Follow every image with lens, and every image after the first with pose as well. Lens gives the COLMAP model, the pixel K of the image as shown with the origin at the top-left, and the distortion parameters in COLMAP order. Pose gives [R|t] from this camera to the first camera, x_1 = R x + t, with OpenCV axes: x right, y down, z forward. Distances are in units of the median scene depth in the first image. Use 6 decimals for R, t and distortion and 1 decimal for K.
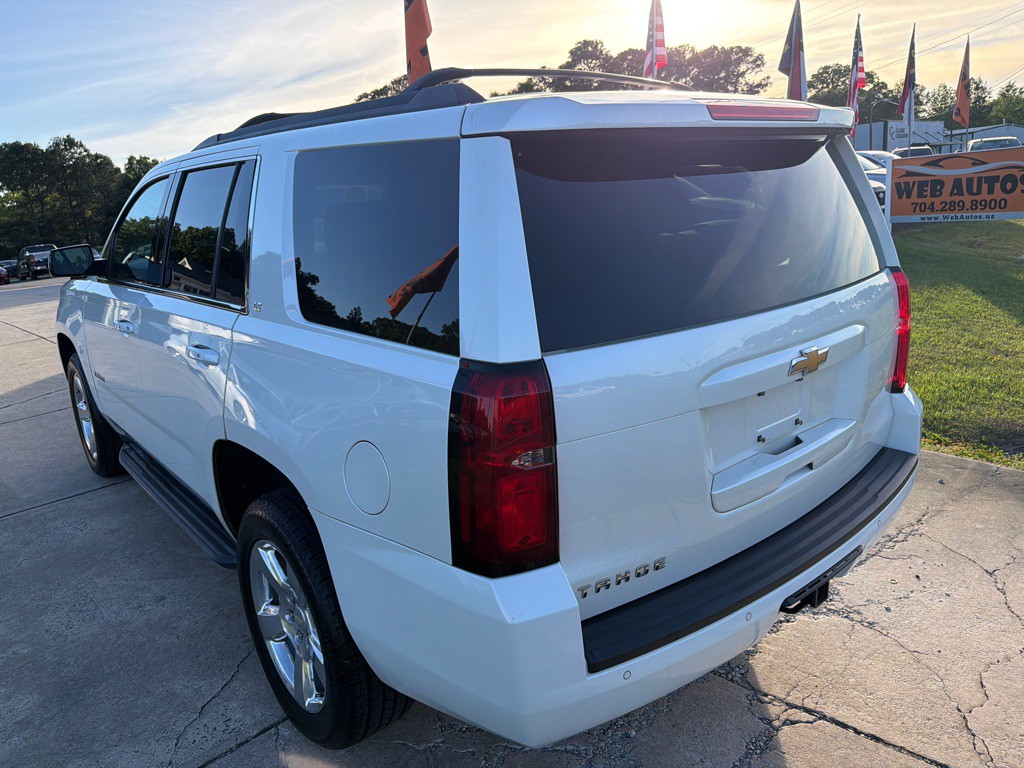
lens RADIAL K [[720.3, 0, 506.3], [0, 720.3, 375.9], [0, 0, 1]] dist [0.000507, -0.003438]
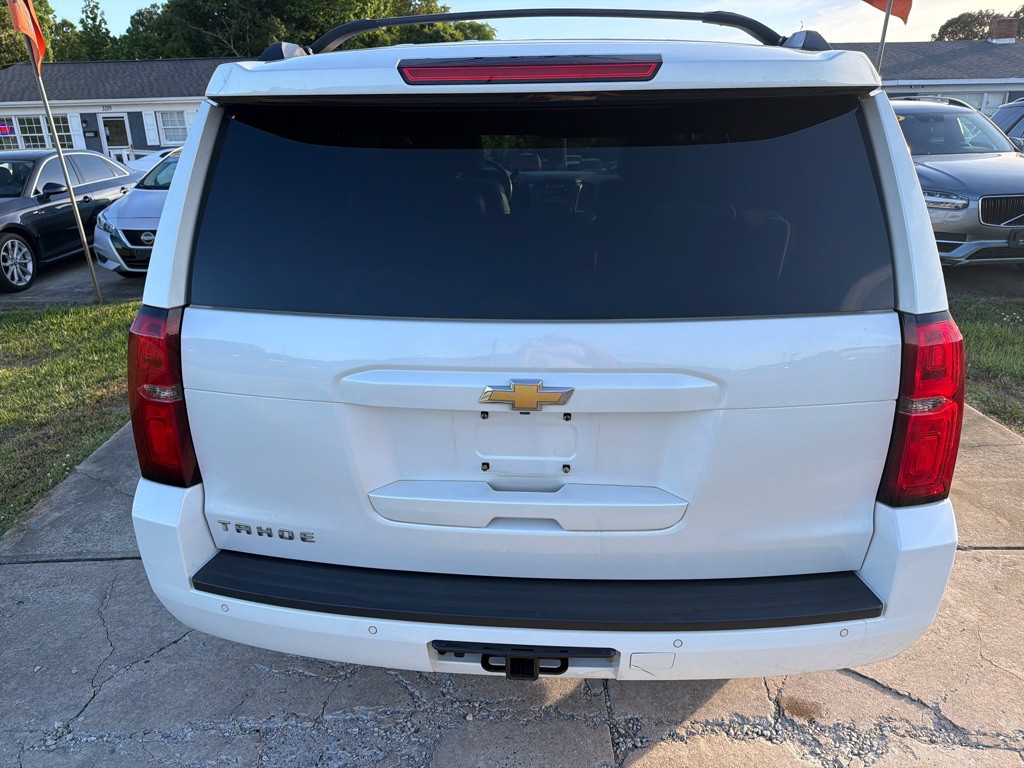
lens RADIAL K [[722.7, 0, 502.3], [0, 722.7, 389.8], [0, 0, 1]] dist [-0.005239, -0.001171]
pose [[0.714752, 0.281868, -0.640062, 0.676592], [-0.197779, 0.959294, 0.201592, -0.135174], [0.670830, -0.017498, 0.741405, 0.288994]]
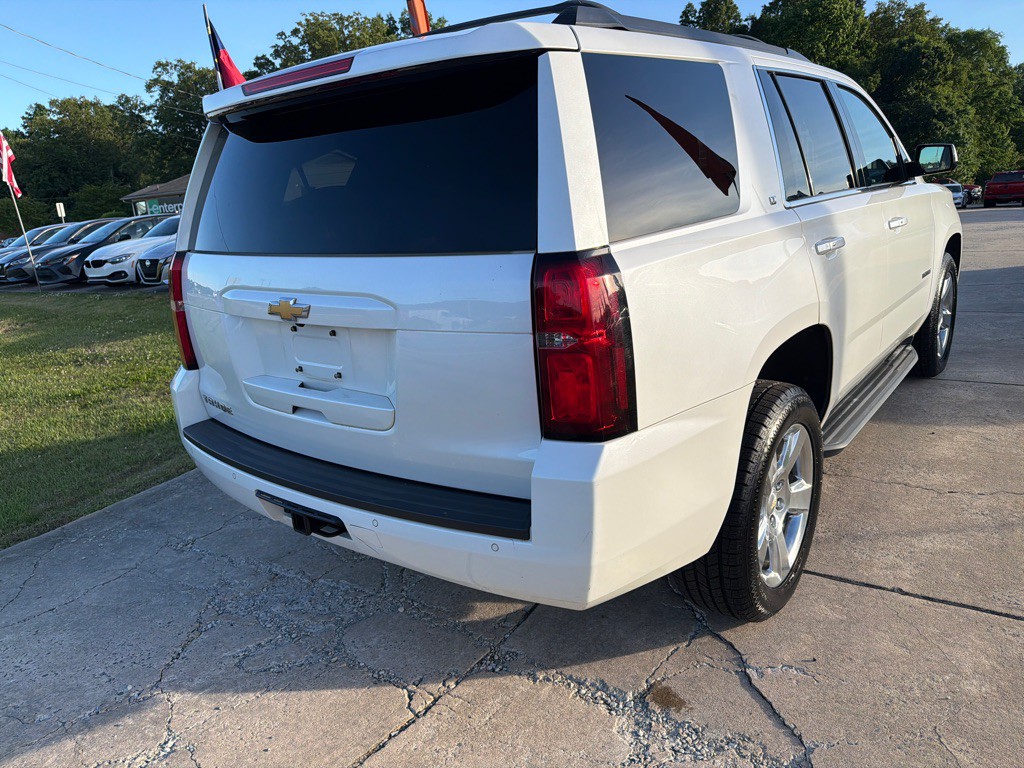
lens RADIAL K [[709.3, 0, 512.0], [0, 709.3, 371.8], [0, 0, 1]] dist [0.006730, -0.007587]
pose [[0.219177, 0.289918, -0.931616, 1.130799], [-0.179656, 0.950499, 0.253527, -0.196586], [0.959002, 0.111803, 0.260413, 0.783626]]
